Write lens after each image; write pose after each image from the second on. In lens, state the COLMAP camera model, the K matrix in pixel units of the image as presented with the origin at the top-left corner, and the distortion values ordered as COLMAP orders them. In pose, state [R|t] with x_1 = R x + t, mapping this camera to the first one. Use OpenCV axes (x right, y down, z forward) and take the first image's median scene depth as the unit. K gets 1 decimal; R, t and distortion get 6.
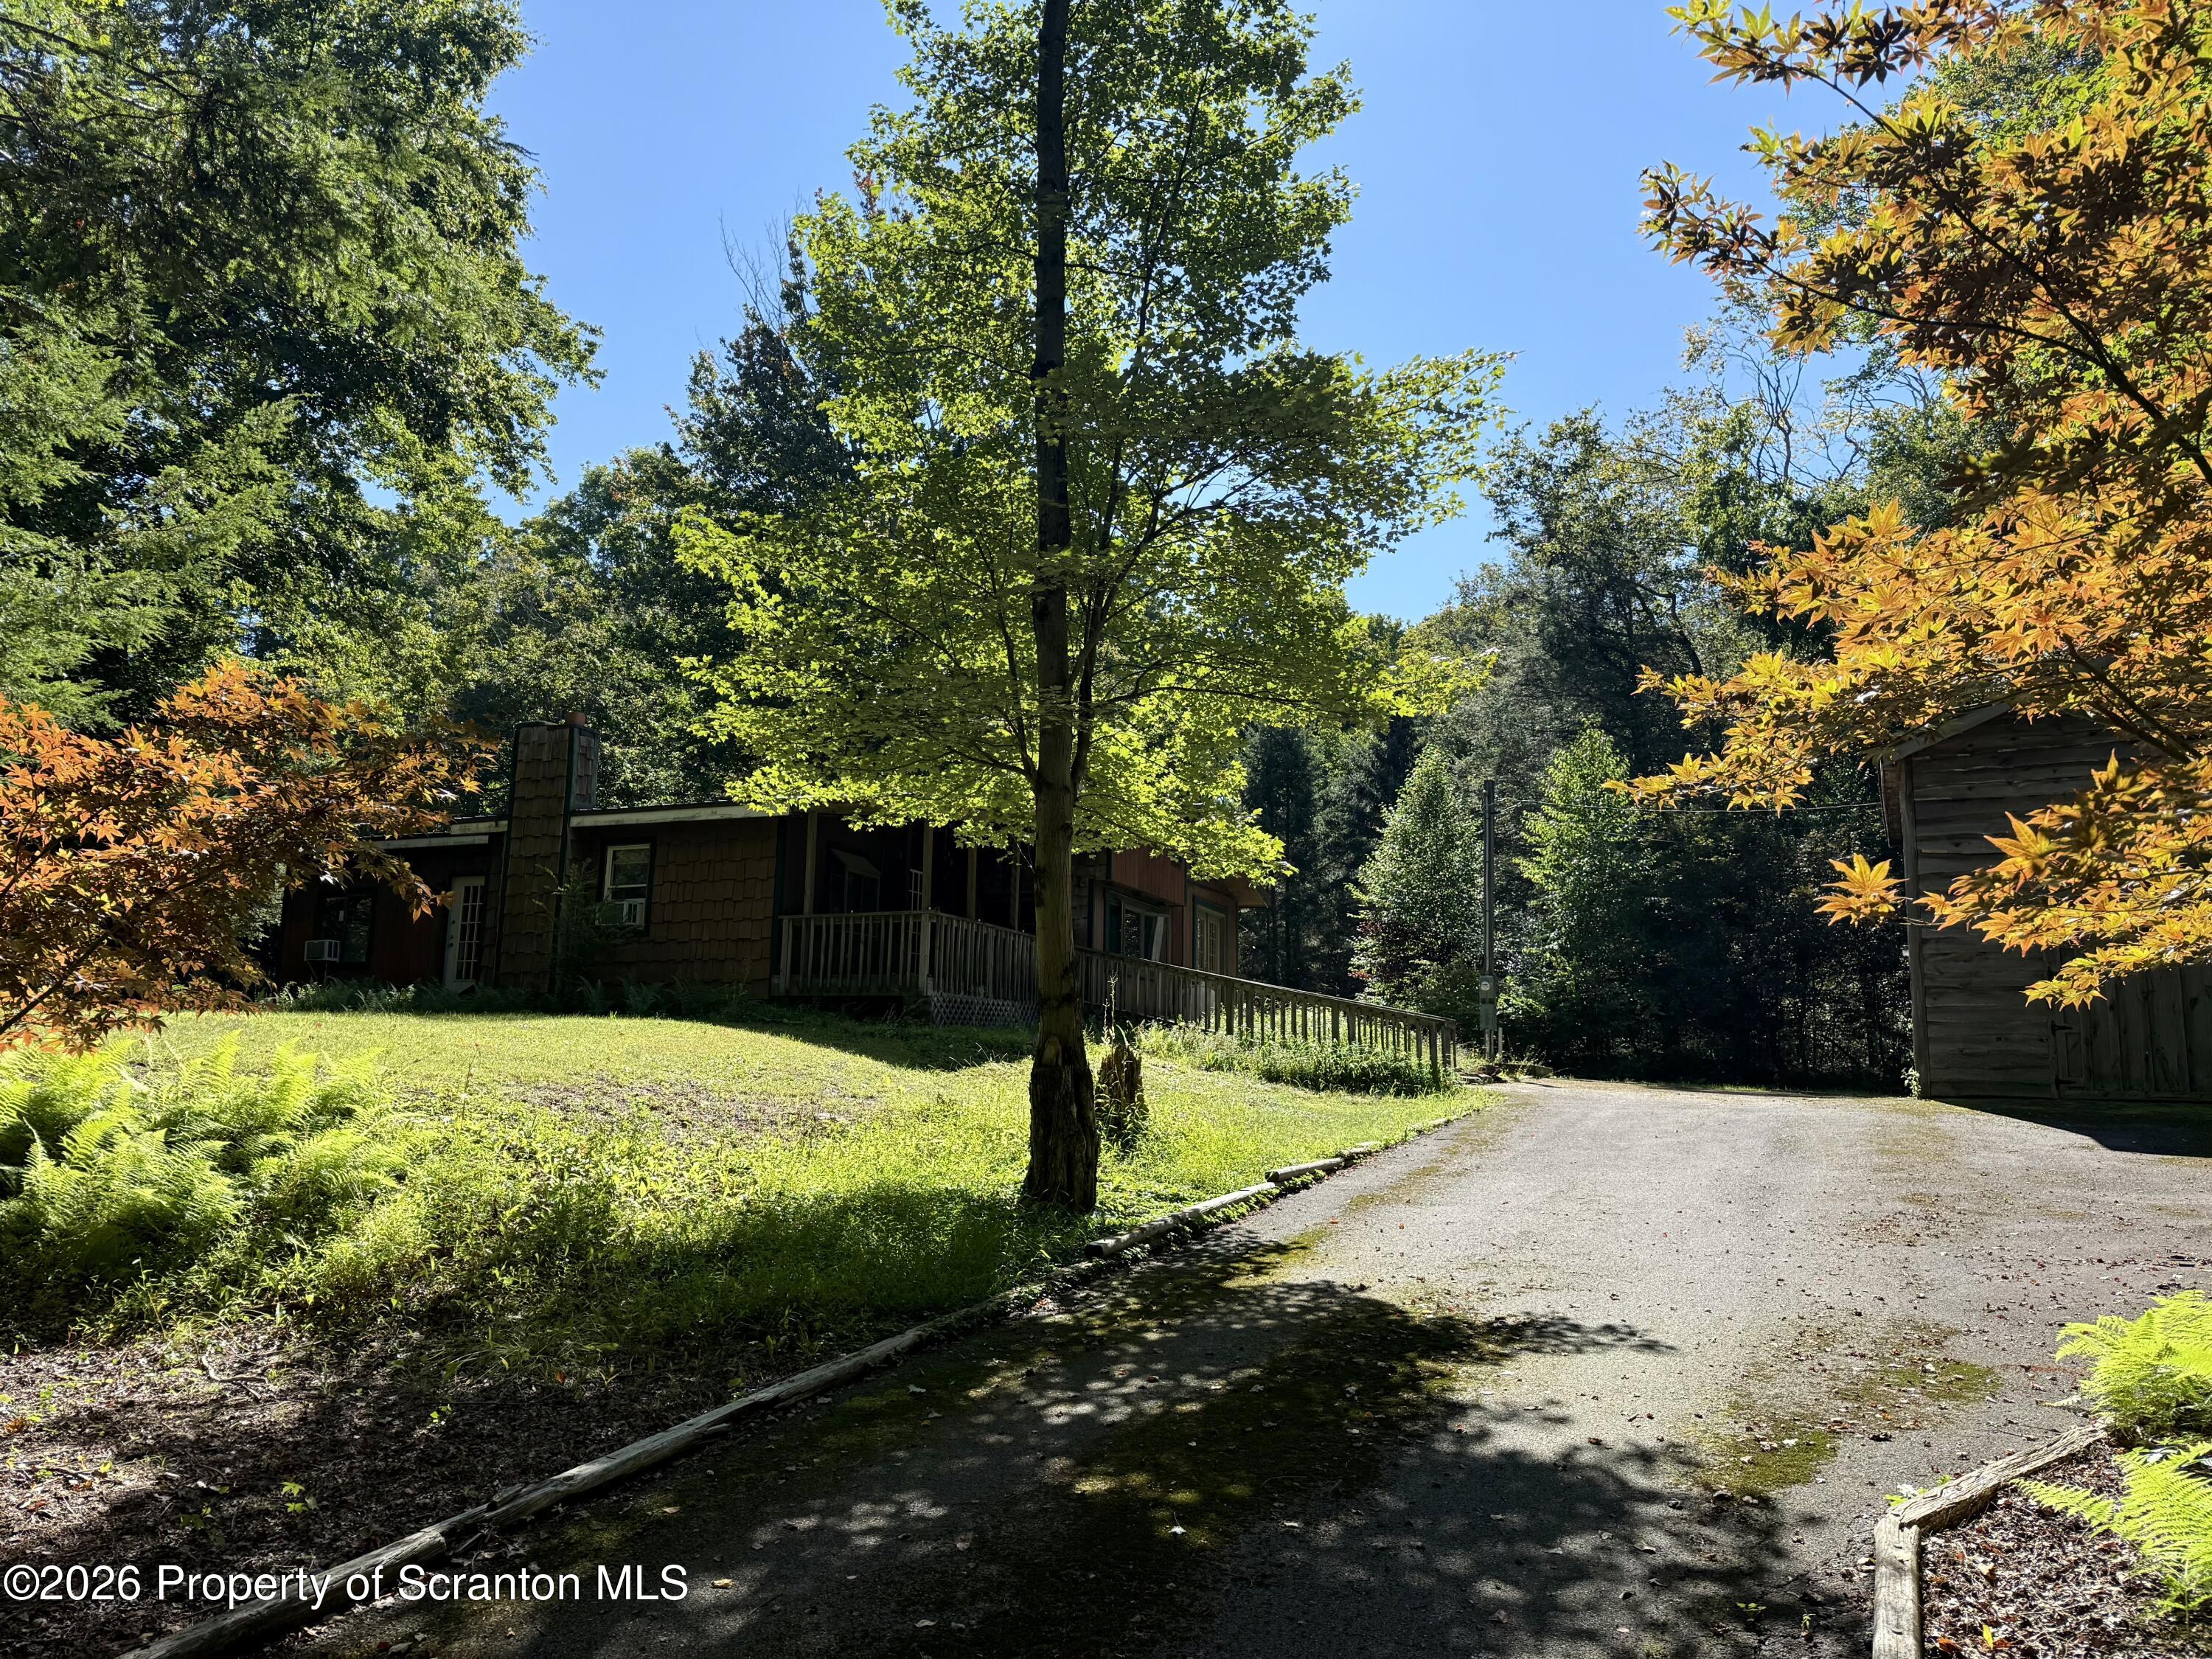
lens RADIAL K [[1541.2, 0, 1095.9], [0, 1541.2, 823.9], [0, 0, 1]] dist [0.183880, -0.419825]
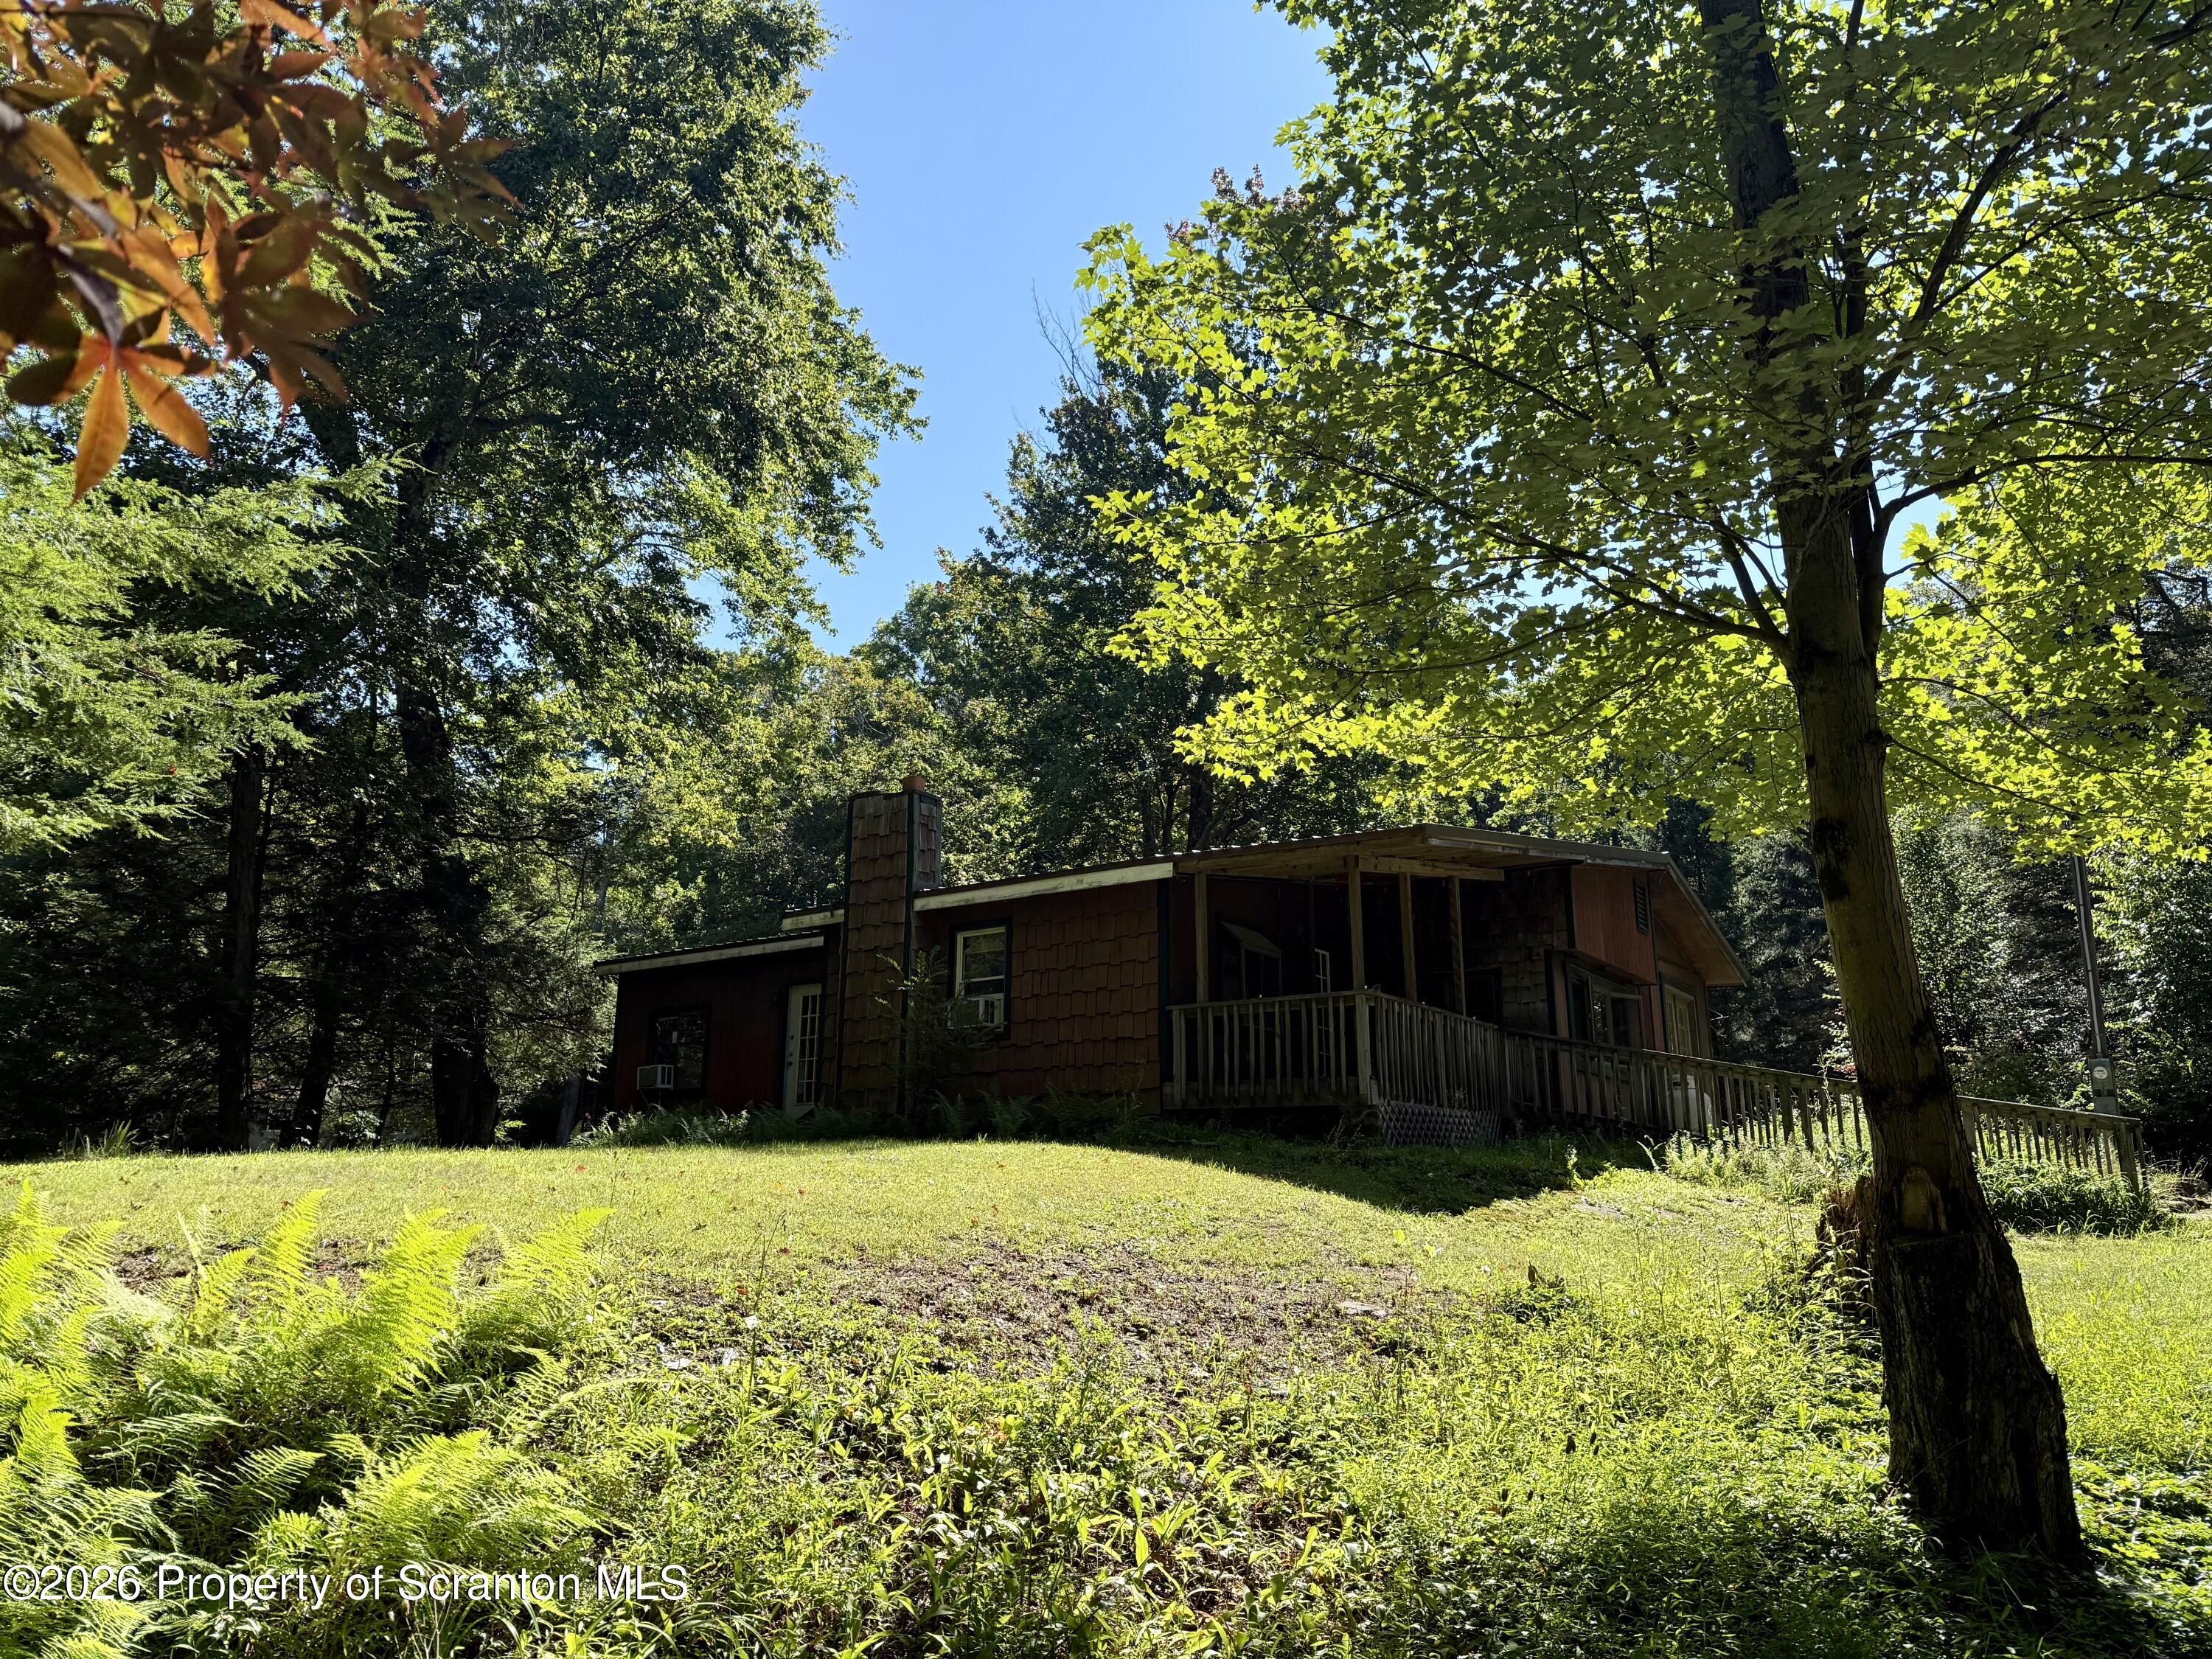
lens RADIAL K [[1541.2, 0, 1095.9], [0, 1541.2, 823.9], [0, 0, 1]] dist [0.183880, -0.419825]
pose [[0.978169, -0.067661, -0.196486, -0.061035], [0.053100, 0.995502, -0.078458, 0.020590], [0.200910, 0.066312, 0.977363, 0.169454]]
